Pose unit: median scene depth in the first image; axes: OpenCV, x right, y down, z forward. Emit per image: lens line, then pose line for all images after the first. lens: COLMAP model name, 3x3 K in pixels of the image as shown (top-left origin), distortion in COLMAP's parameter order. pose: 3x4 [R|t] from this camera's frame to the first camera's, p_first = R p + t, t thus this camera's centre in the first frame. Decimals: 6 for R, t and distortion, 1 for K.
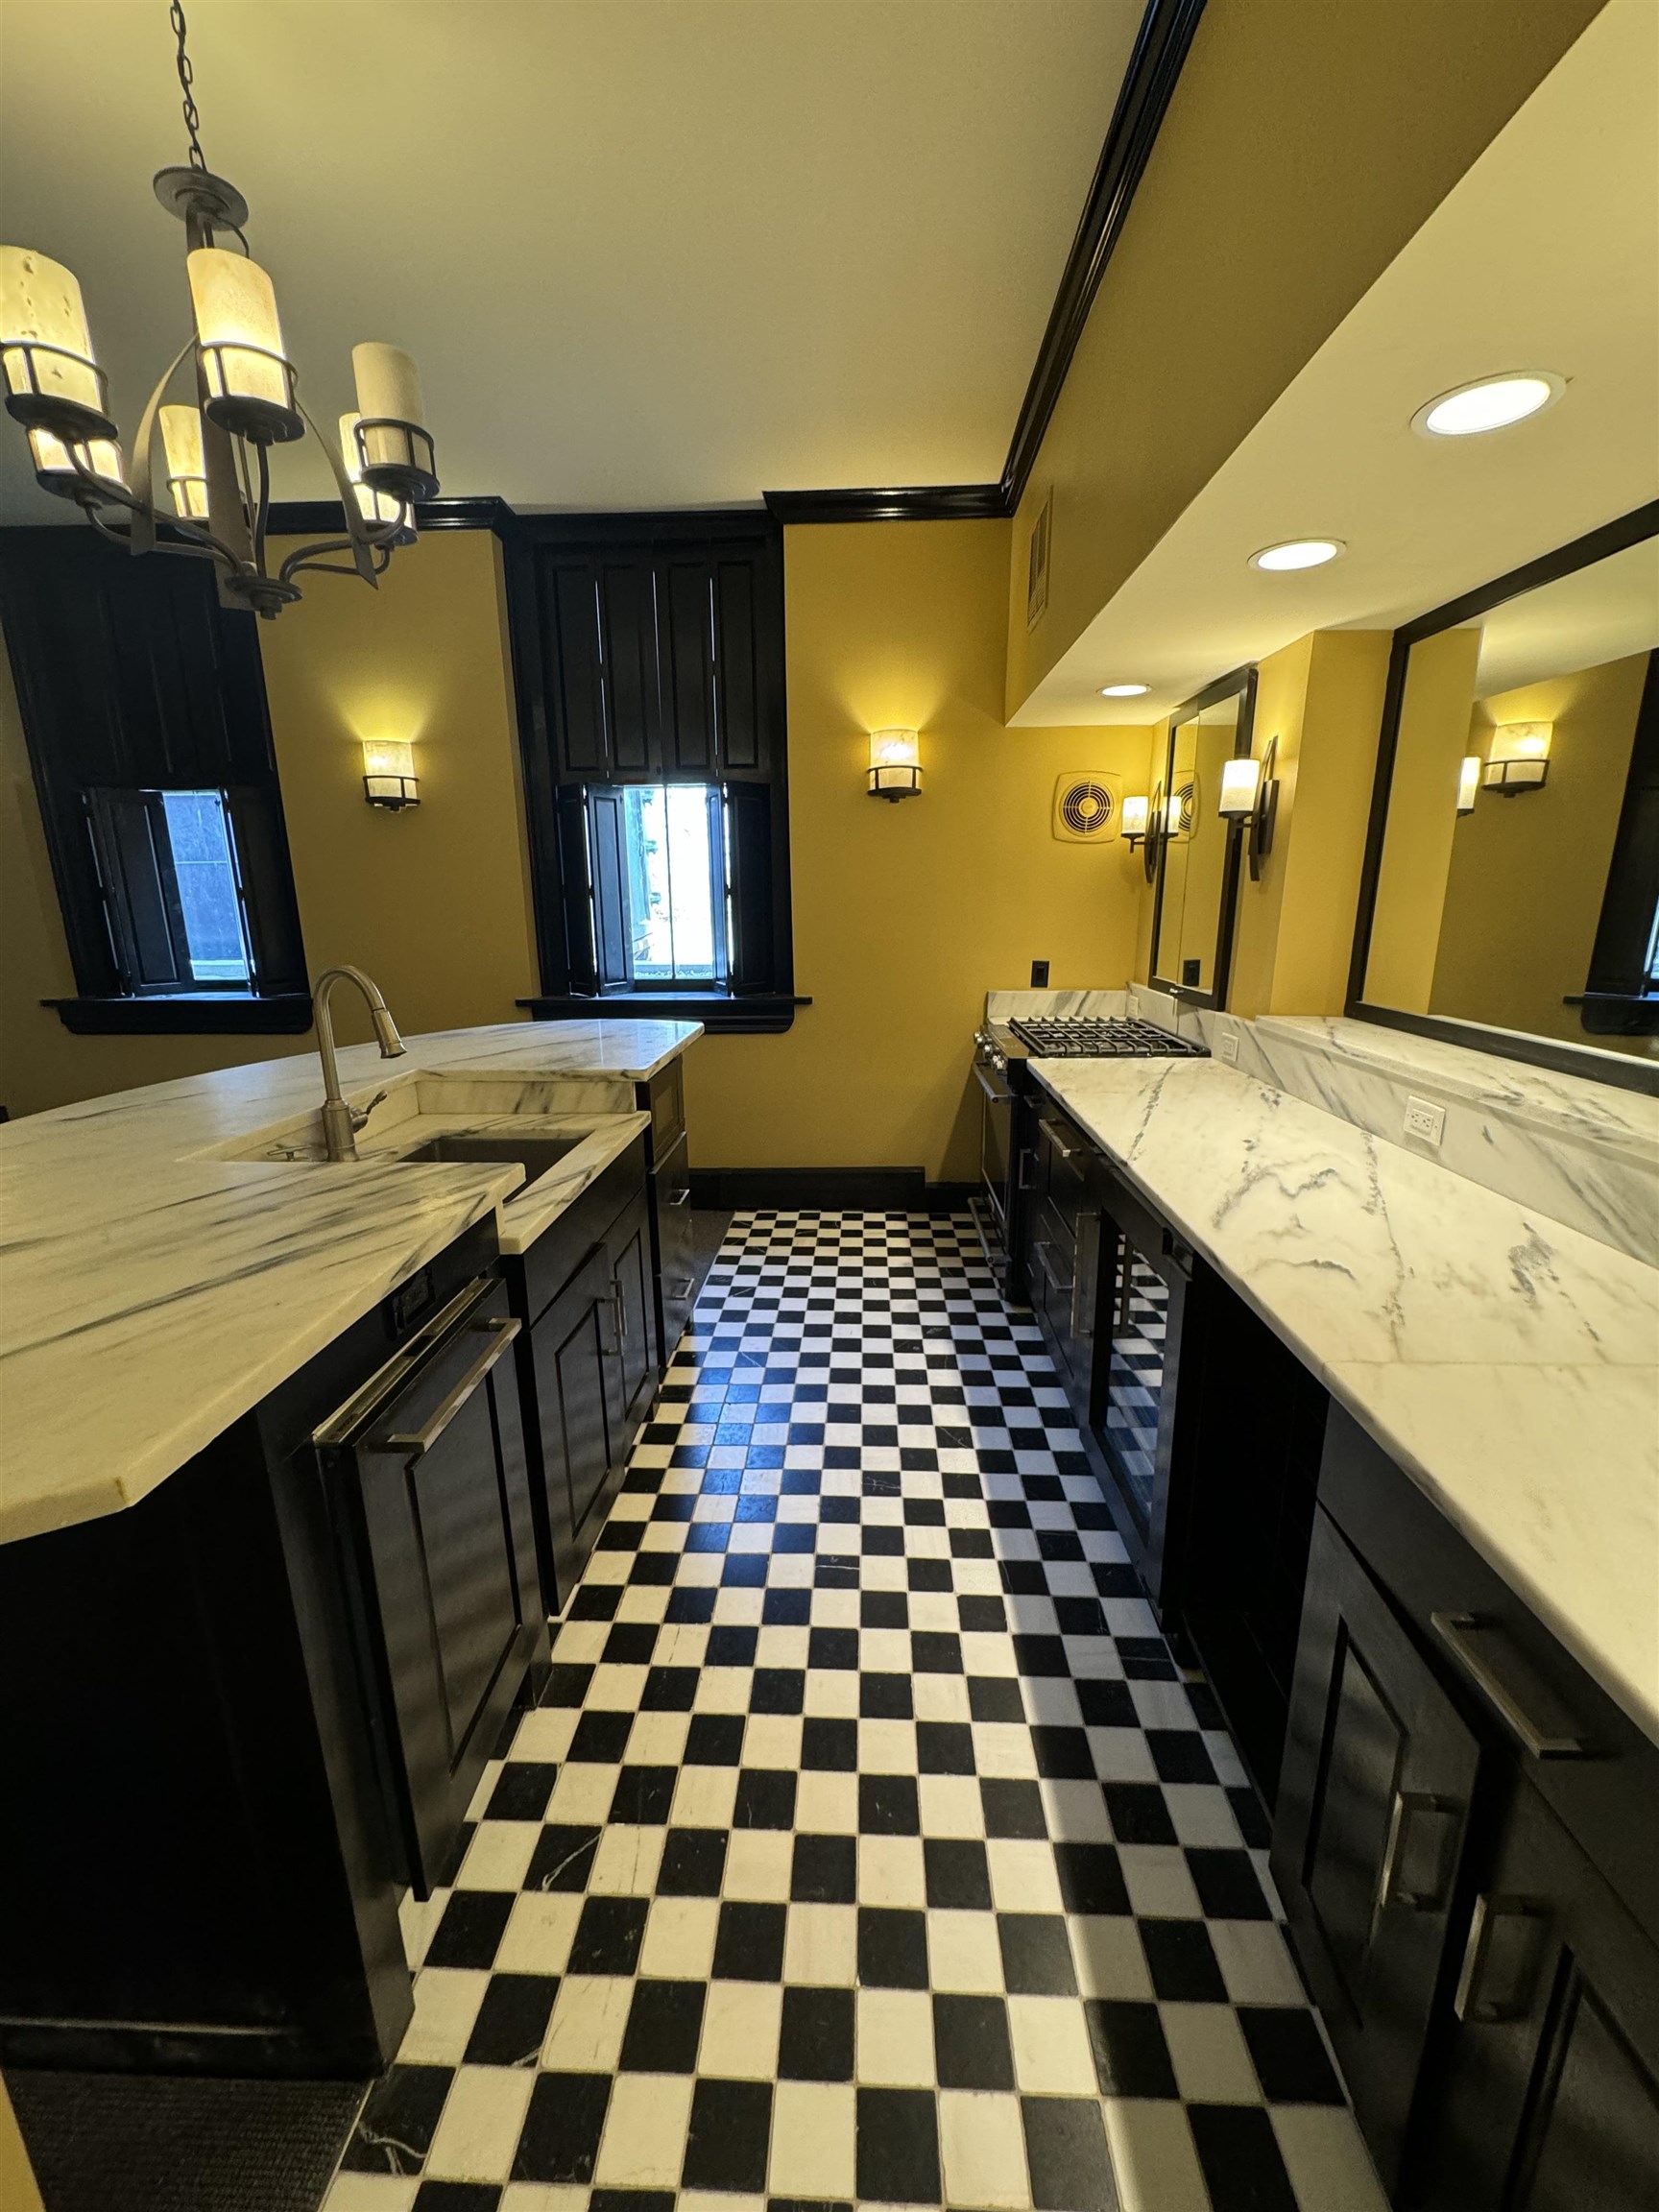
lens RADIAL K [[853.3, 0, 832.5], [0, 853.3, 1064.7], [0, 0, 1]] dist [0.001072, 0.000064]
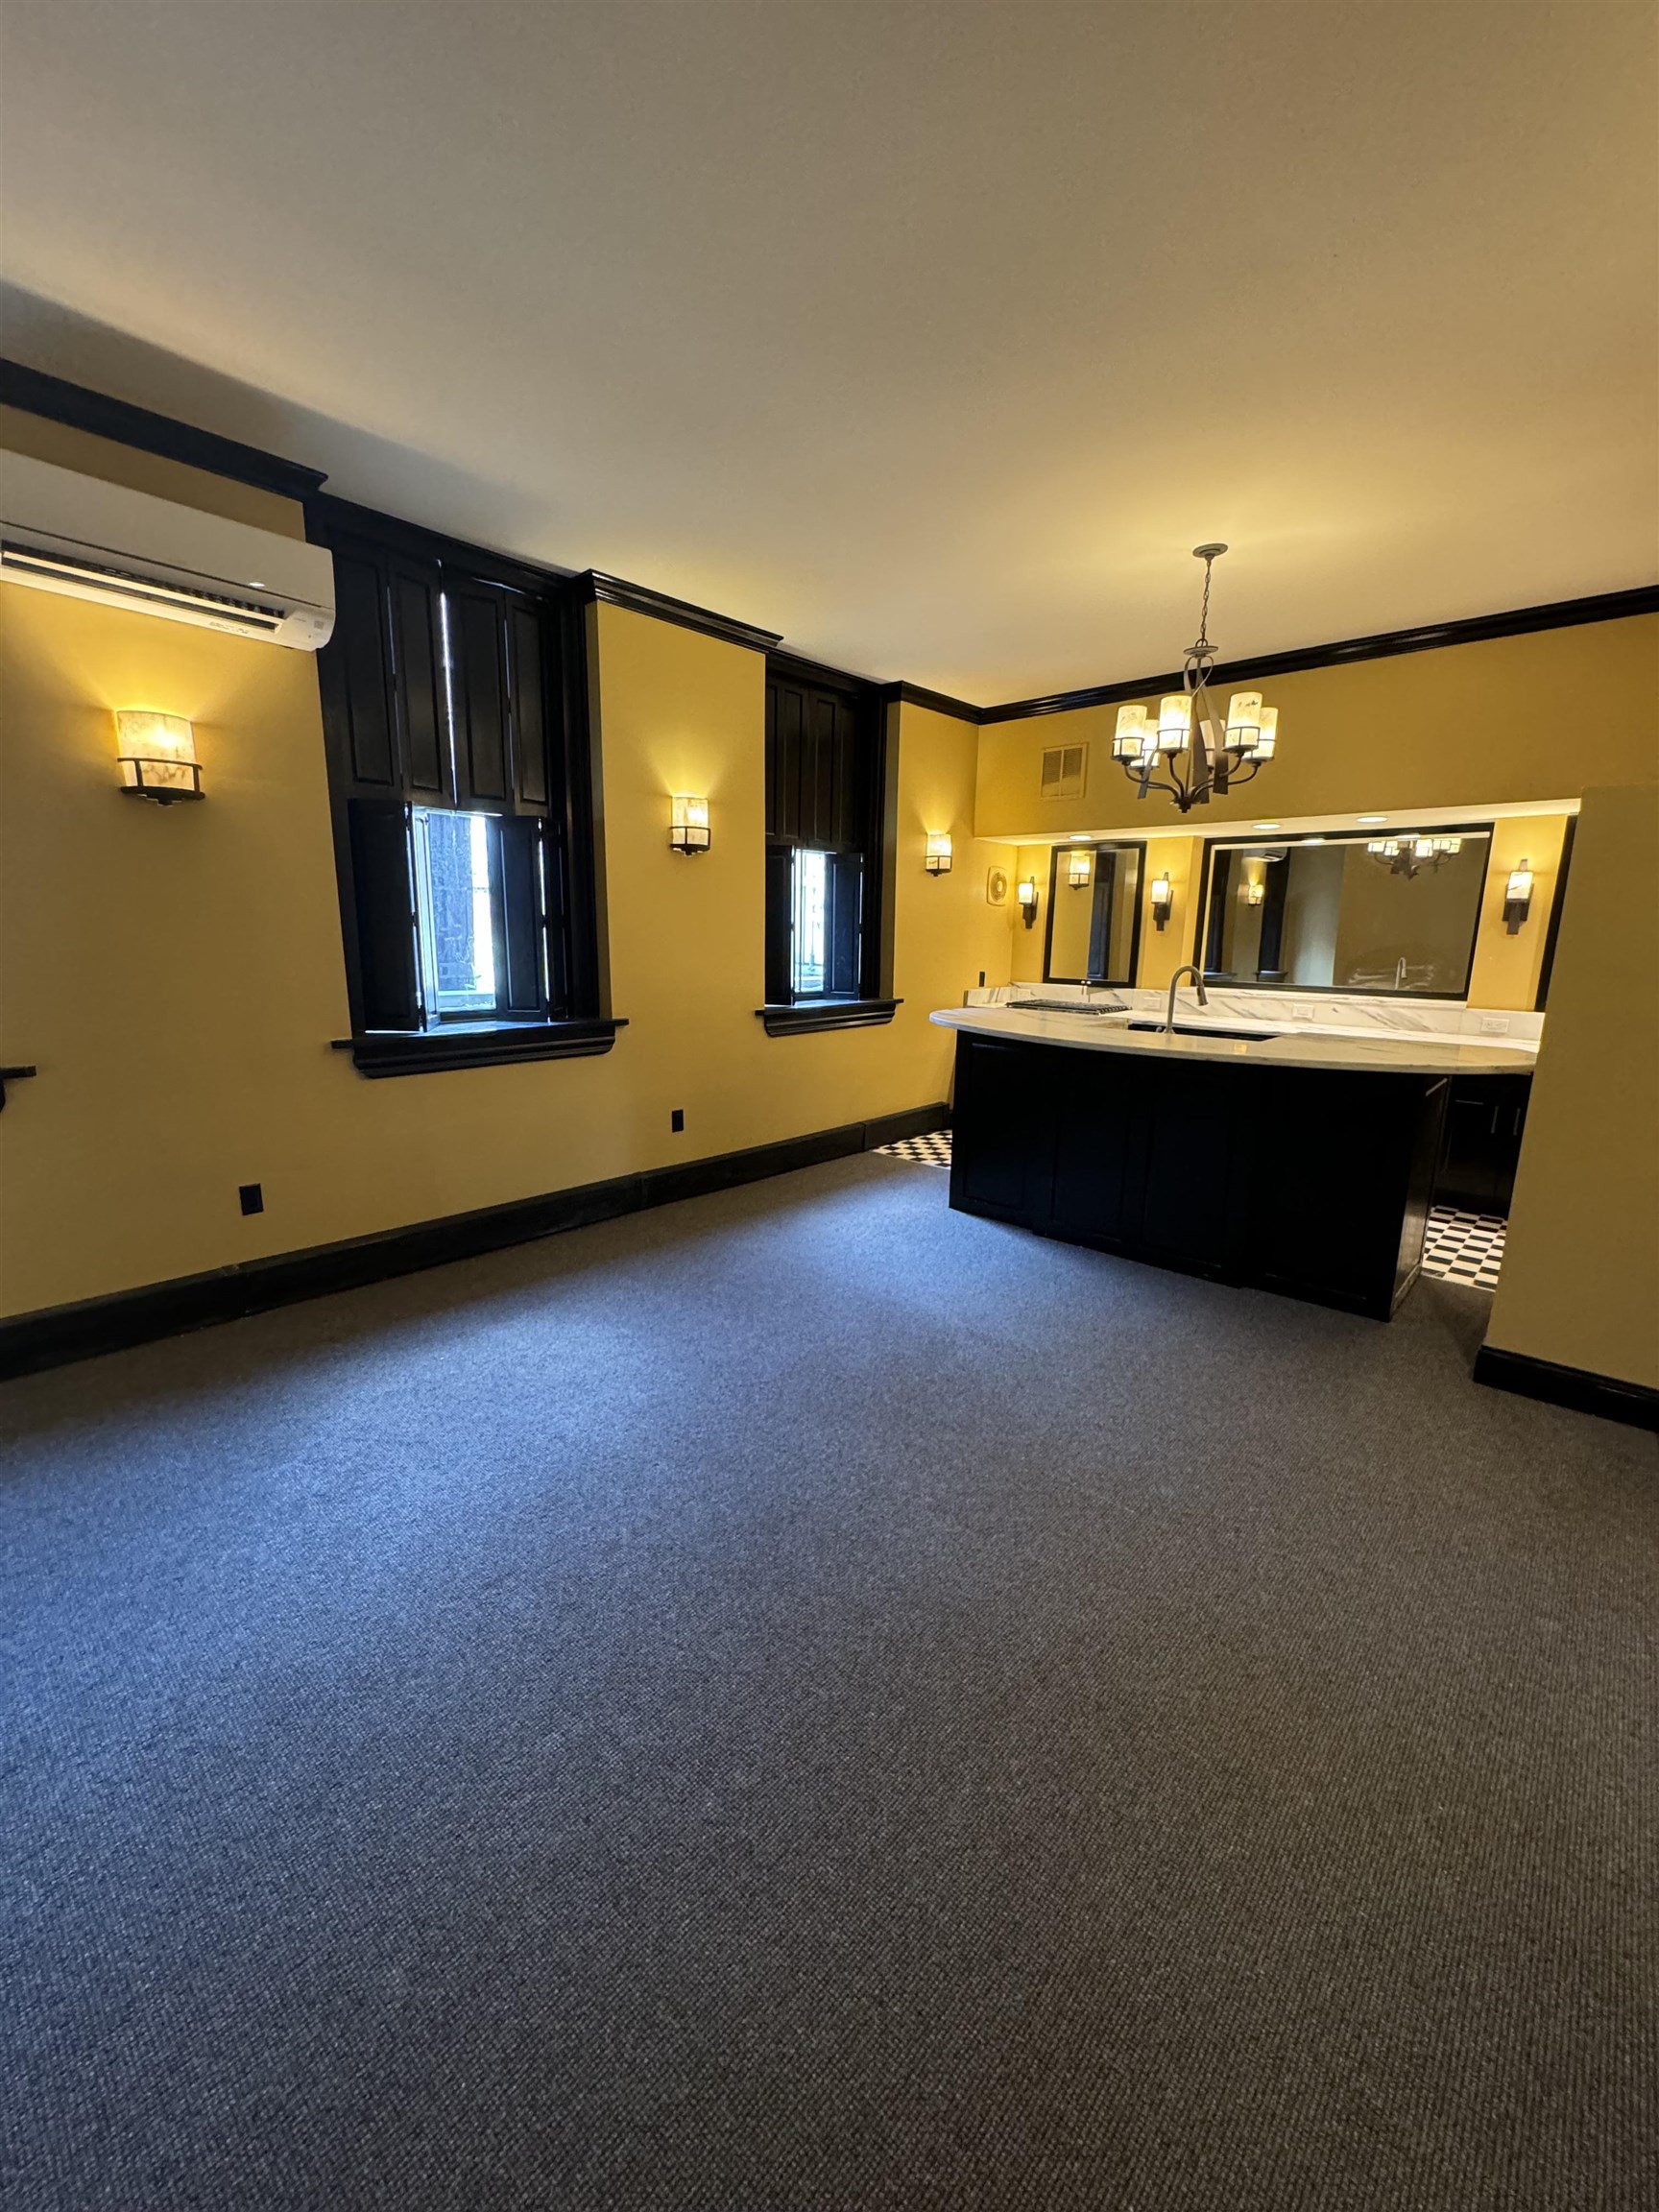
lens RADIAL K [[888.3, 0, 829.5], [0, 888.3, 1106.0], [0, 0, 1]] dist [0.001105, -0.000096]
pose [[0.645183, -0.132835, 0.752392, -1.313490], [0.131520, 0.989379, 0.061896, -0.001386], [-0.752623, 0.059020, 0.655801, 0.046662]]
